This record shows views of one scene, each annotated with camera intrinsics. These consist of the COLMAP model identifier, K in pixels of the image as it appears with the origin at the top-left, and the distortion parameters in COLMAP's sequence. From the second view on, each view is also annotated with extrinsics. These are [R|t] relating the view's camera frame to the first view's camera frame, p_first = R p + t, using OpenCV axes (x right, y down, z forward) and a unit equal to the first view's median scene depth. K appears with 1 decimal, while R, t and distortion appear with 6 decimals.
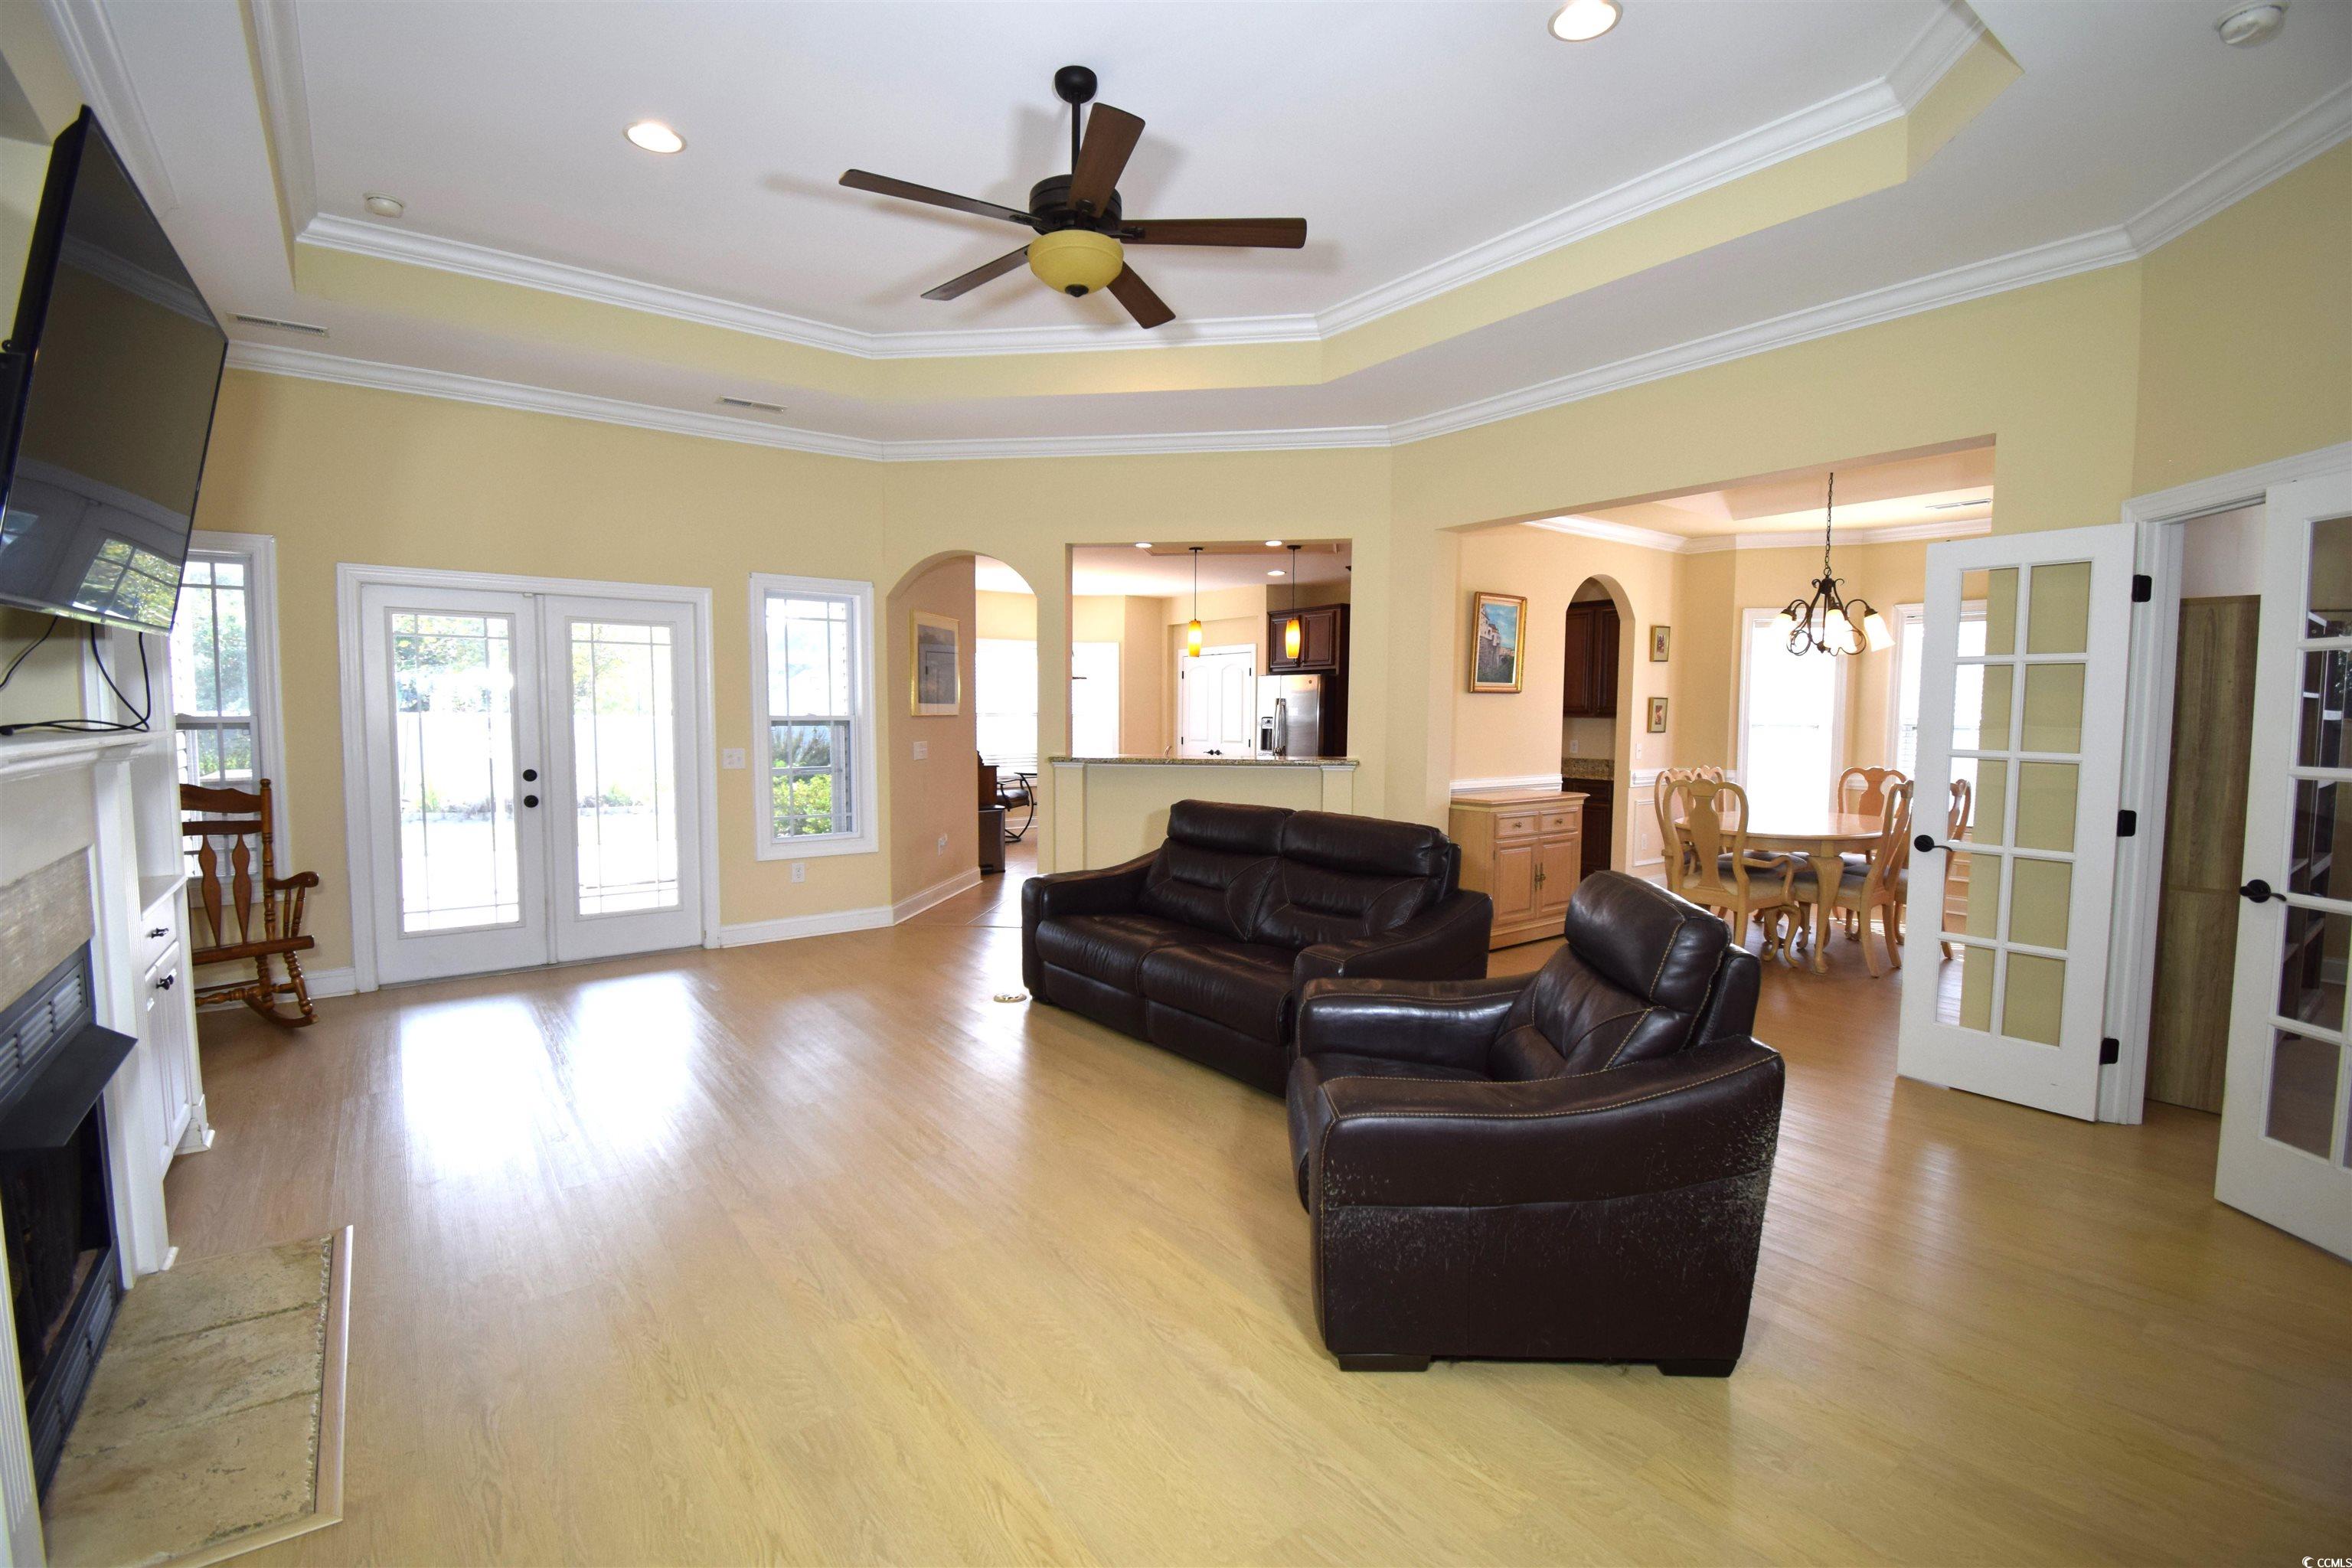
lens RADIAL K [[1033.8, 0, 1180.7], [0, 1033.8, 779.0], [0, 0, 1]] dist [0.021826, -0.025707]
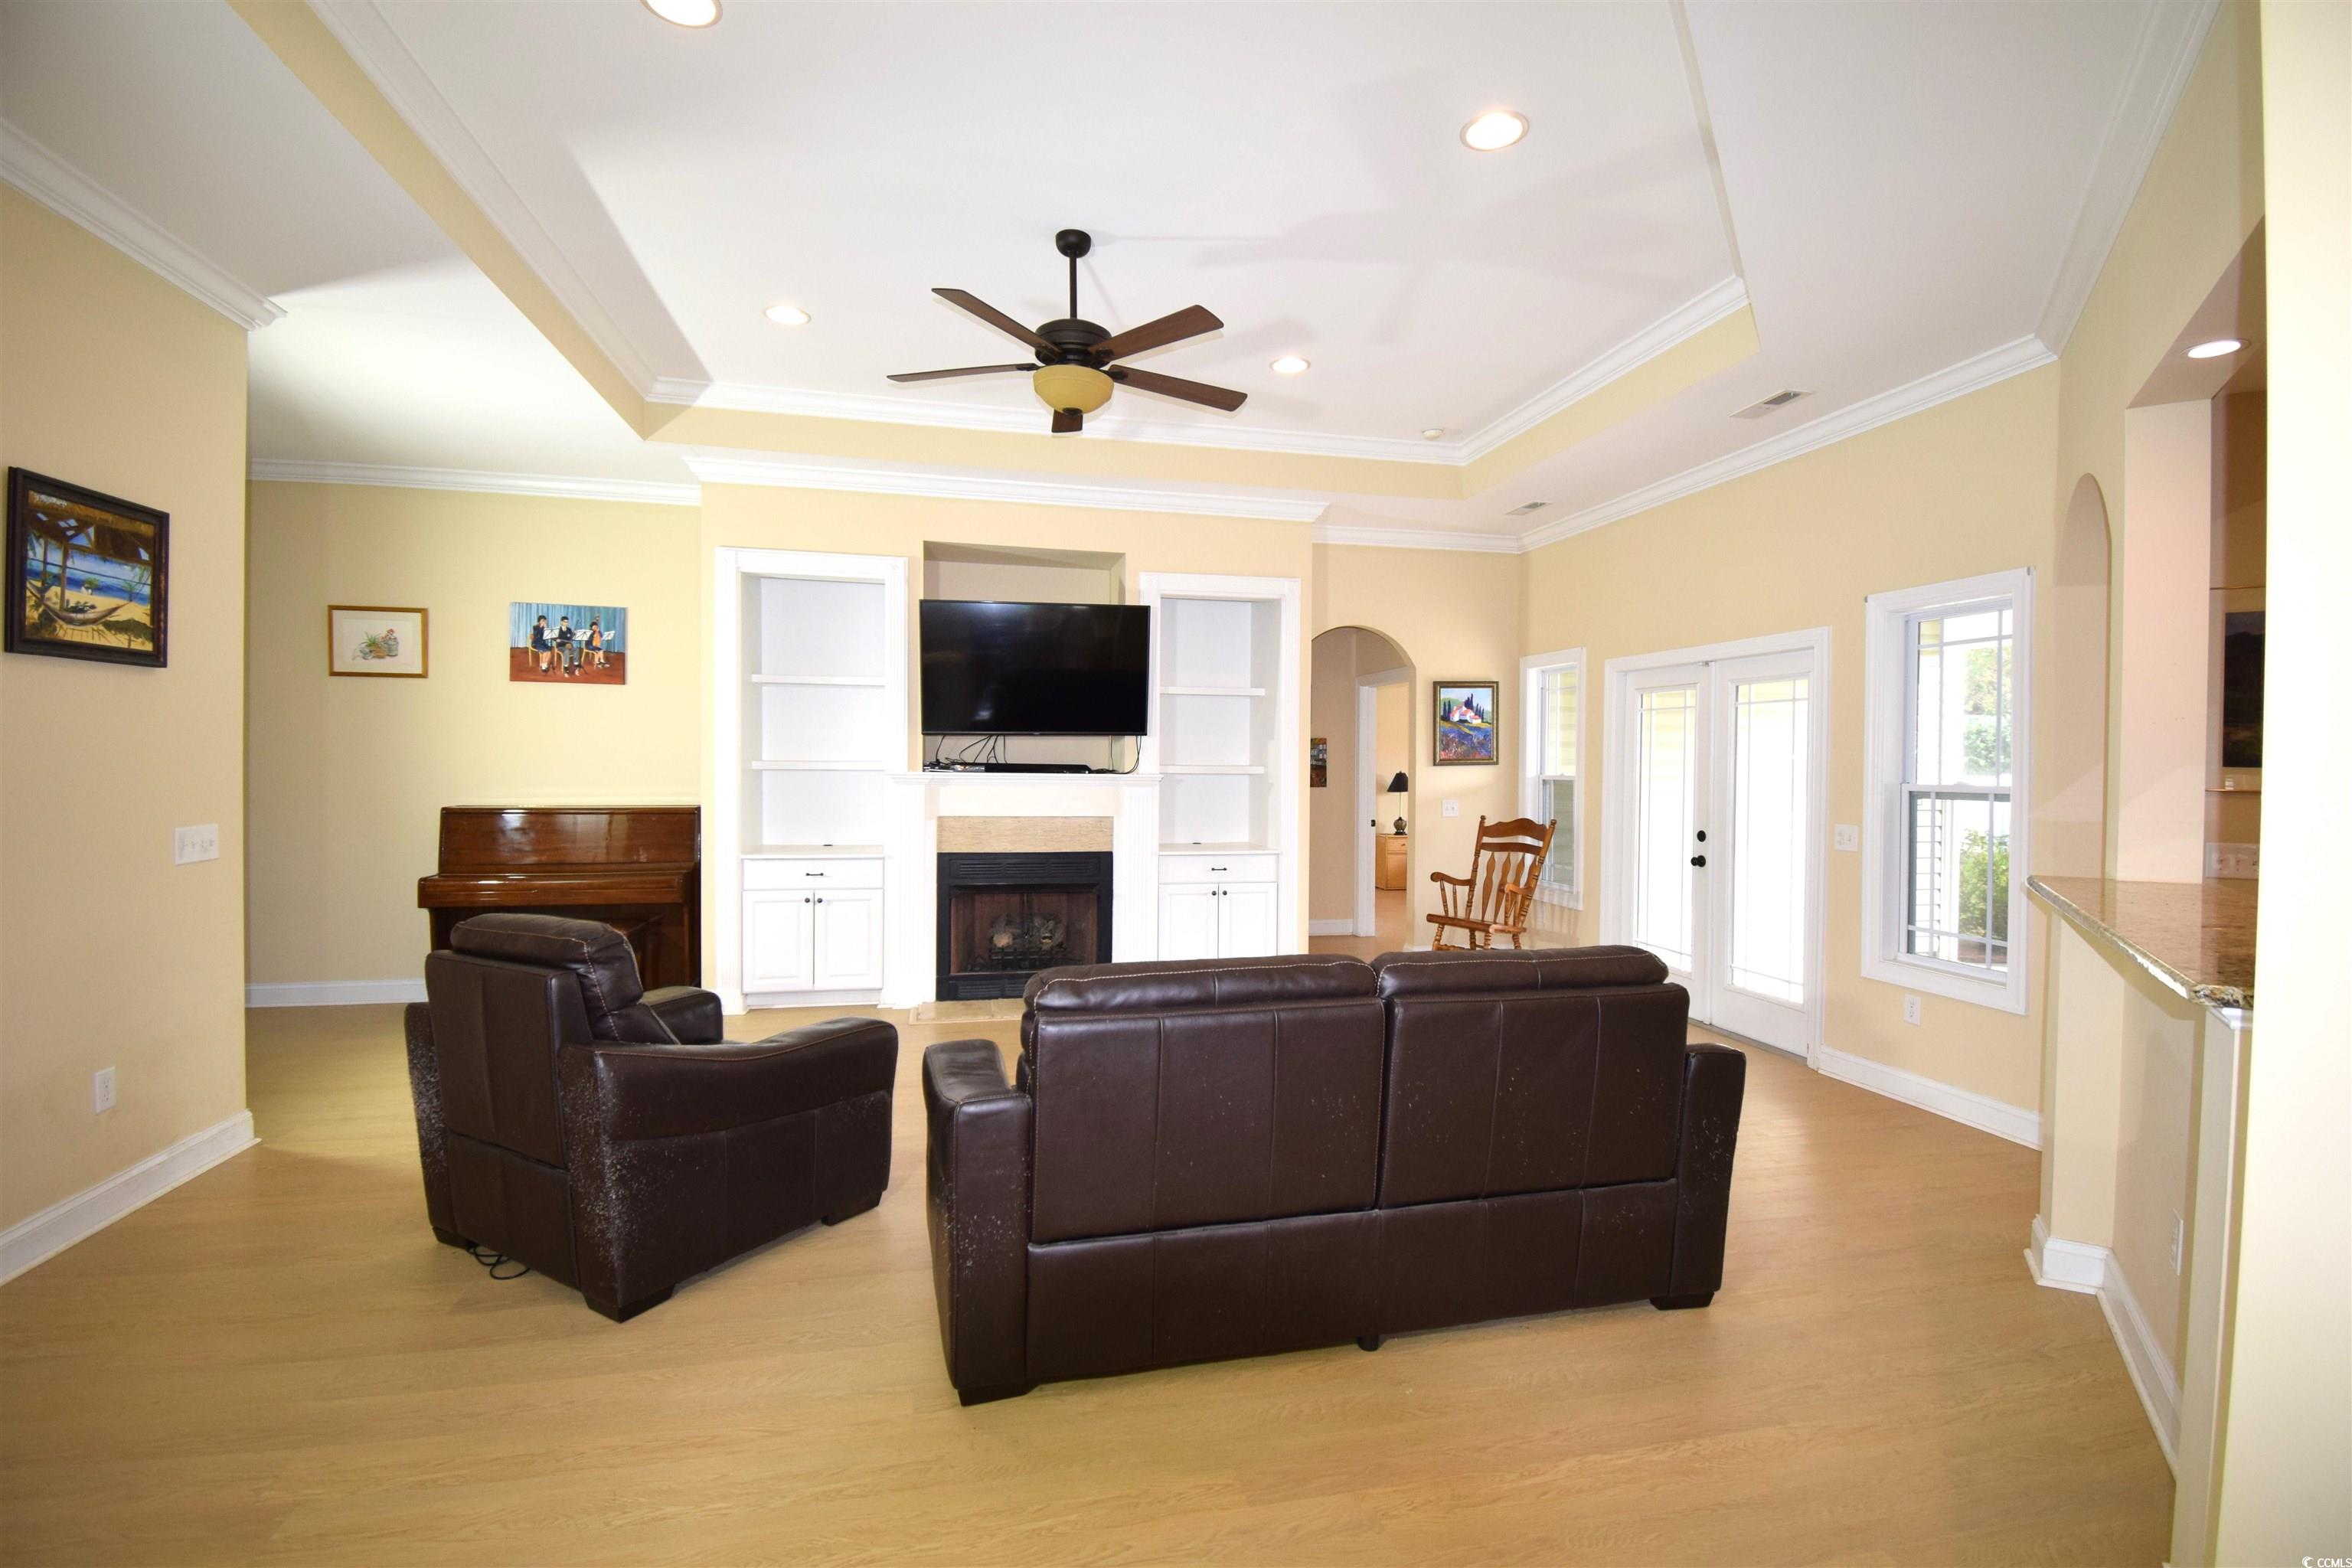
lens RADIAL K [[1033.8, 0, 1180.7], [0, 1033.8, 779.0], [0, 0, 1]] dist [0.021826, -0.025707]
pose [[-0.421559, 0.010010, -0.906746, 0.526641], [-0.068413, 0.996738, 0.042810, -0.067959], [0.904217, 0.080080, -0.419499, 0.940850]]
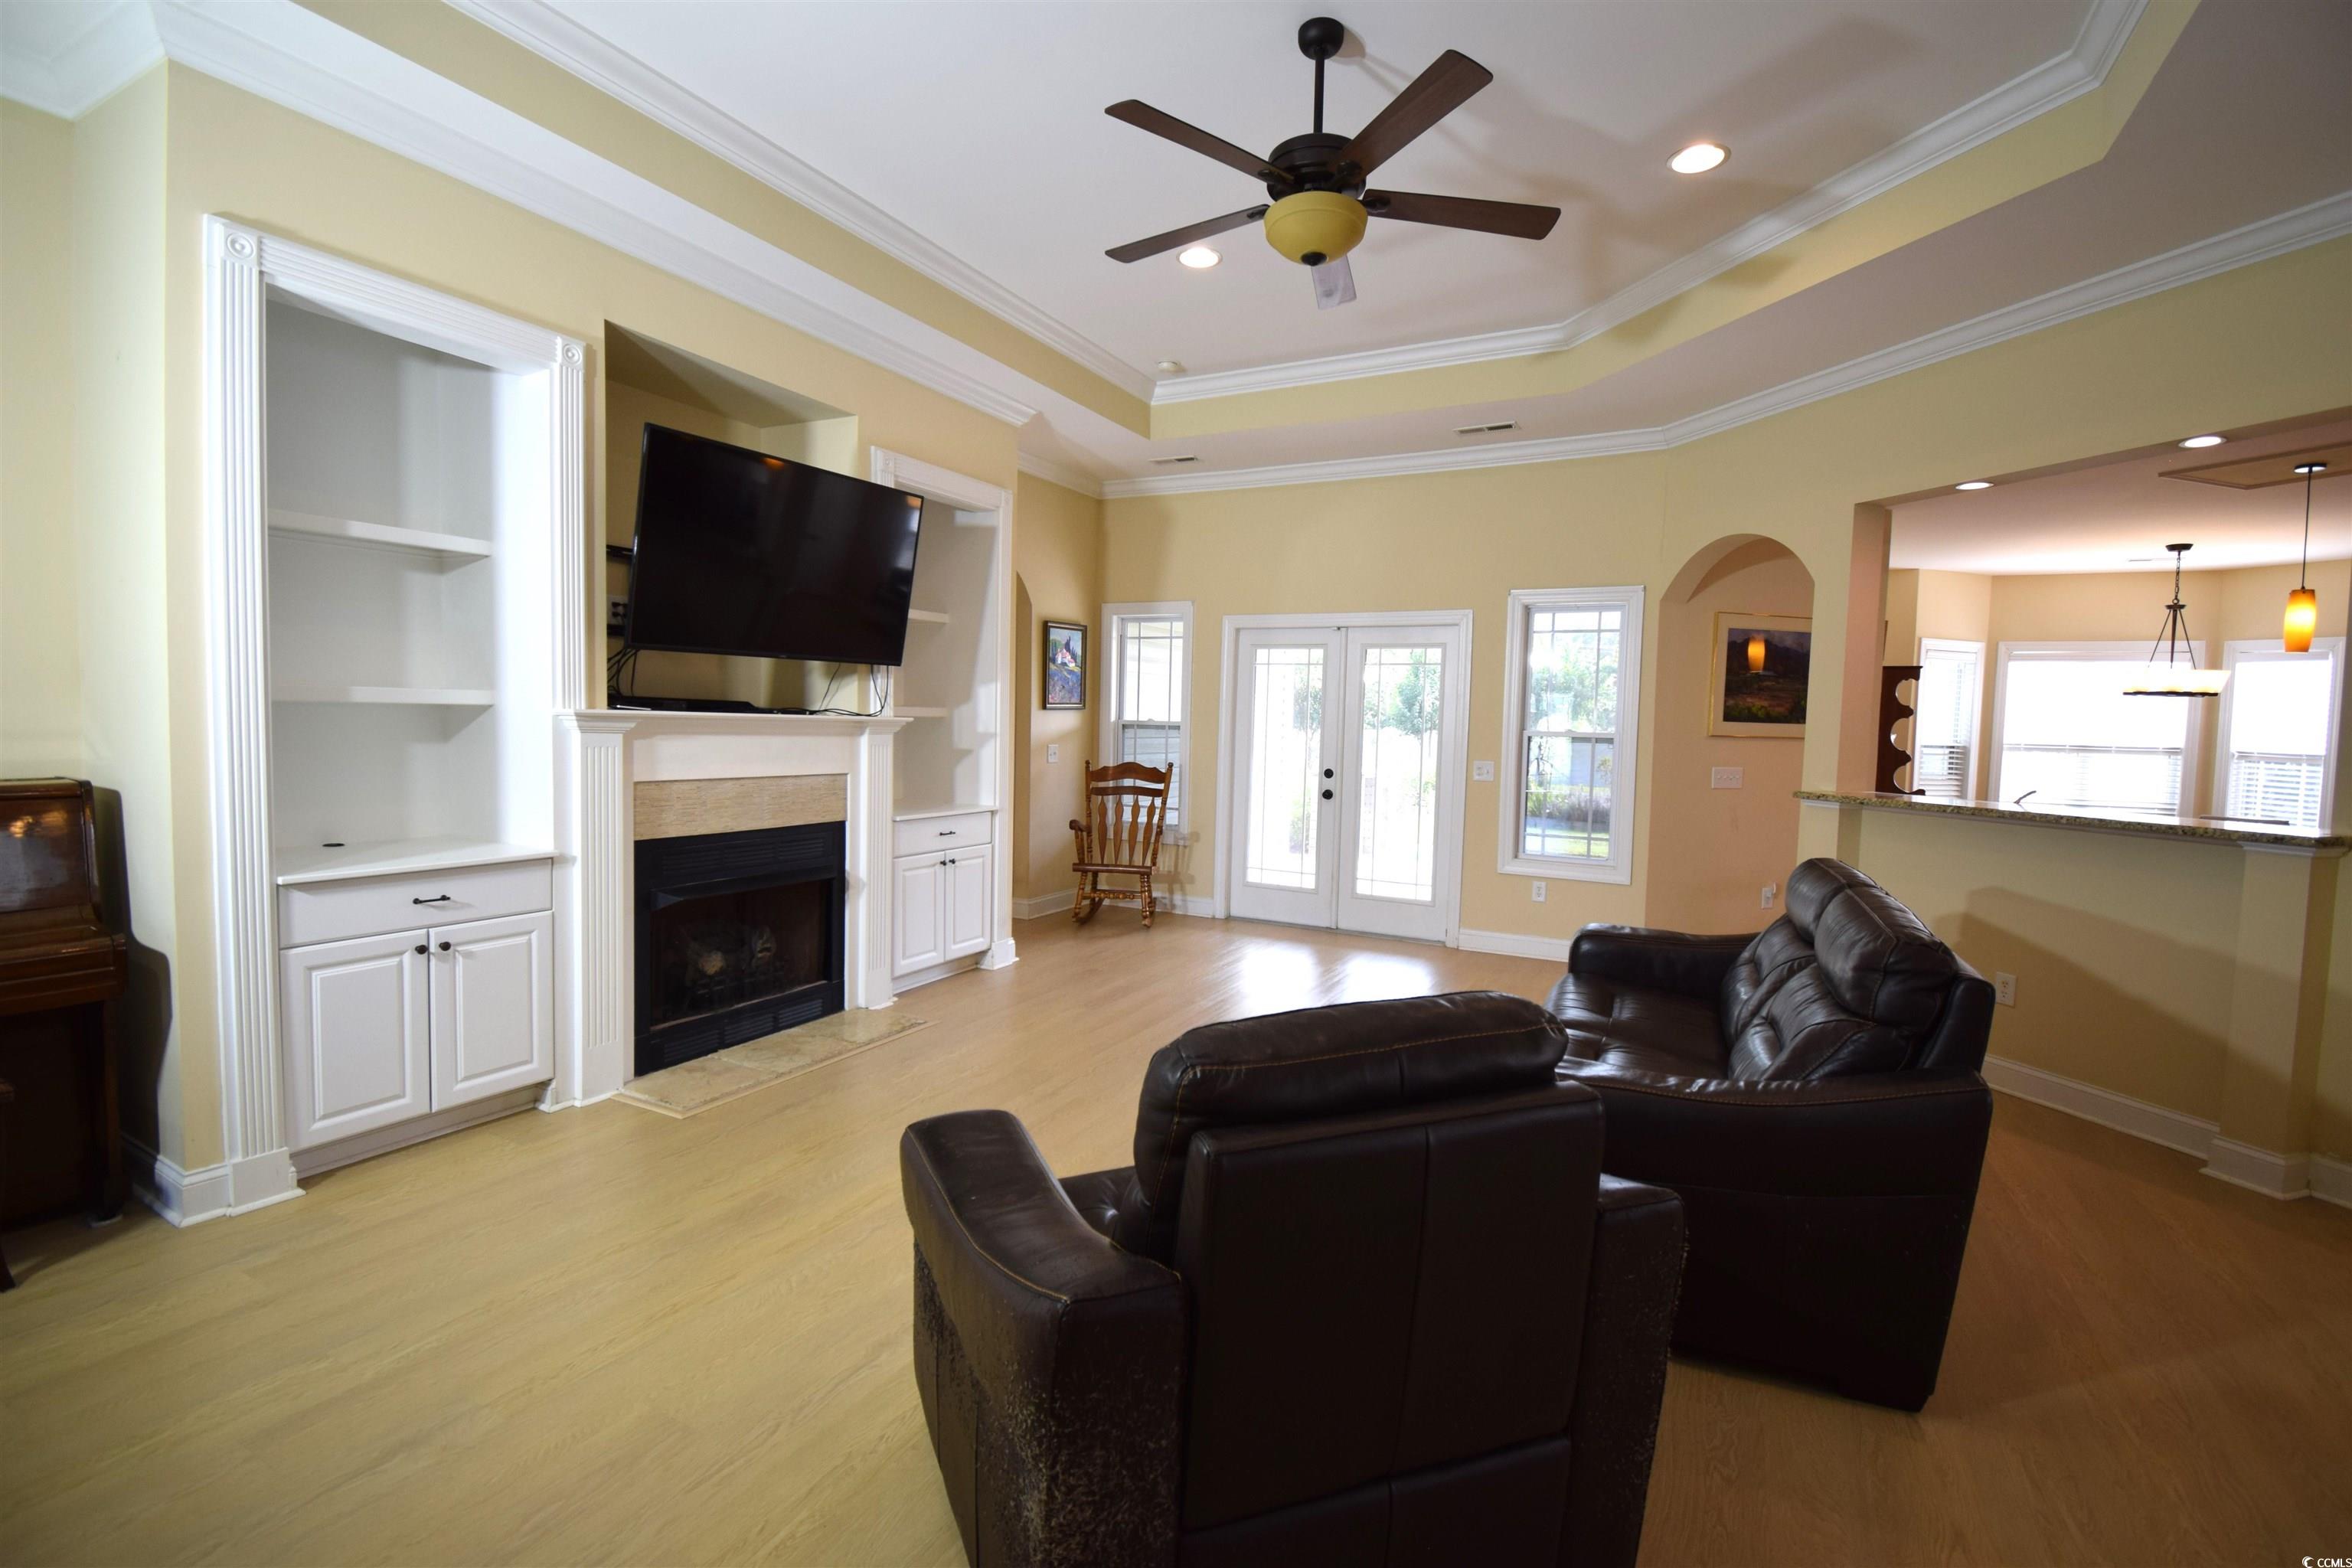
lens RADIAL K [[1033.8, 0, 1180.7], [0, 1033.8, 779.0], [0, 0, 1]] dist [0.021826, -0.025707]
pose [[0.419131, 0.063269, -0.905719, 0.411630], [-0.084747, 0.995940, 0.030353, -0.019014], [0.903962, 0.064035, 0.422791, 0.311266]]
